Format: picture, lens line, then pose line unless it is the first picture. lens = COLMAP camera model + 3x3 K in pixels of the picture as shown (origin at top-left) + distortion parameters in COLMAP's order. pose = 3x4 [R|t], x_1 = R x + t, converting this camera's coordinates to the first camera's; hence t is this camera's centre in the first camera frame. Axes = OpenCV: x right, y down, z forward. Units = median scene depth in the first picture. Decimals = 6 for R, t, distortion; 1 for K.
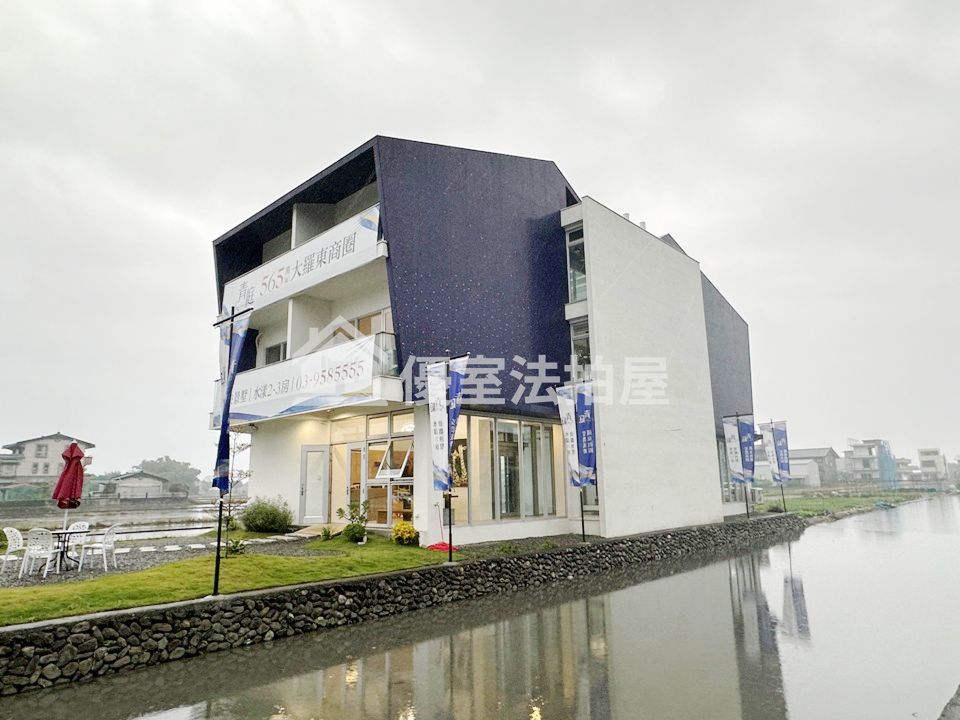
lens RADIAL K [[615.9, 0, 480.0], [0, 615.9, 360.0], [0, 0, 1]] dist [-0.005550, 0.001142]
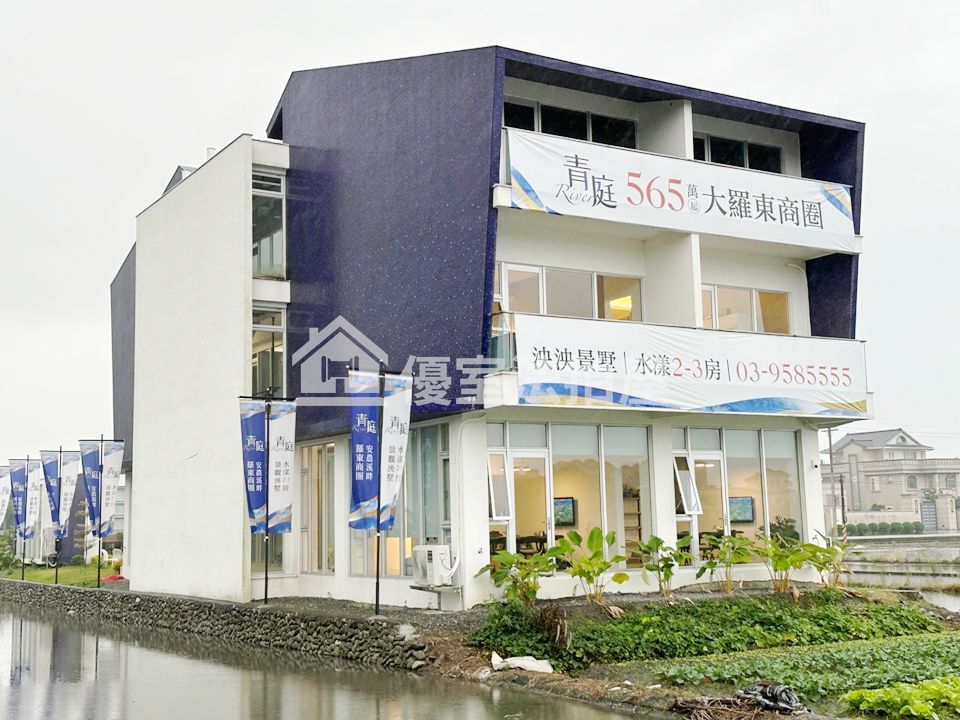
lens RADIAL K [[1219.9, 0, 479.1], [0, 1219.9, 274.7], [0, 0, 1]] dist [0.097749, -0.012809]
pose [[0.273412, 0.201415, 0.940573, -1.594376], [-0.179609, 0.971324, -0.155790, 0.188200], [-0.944980, -0.126340, 0.301748, 0.806828]]
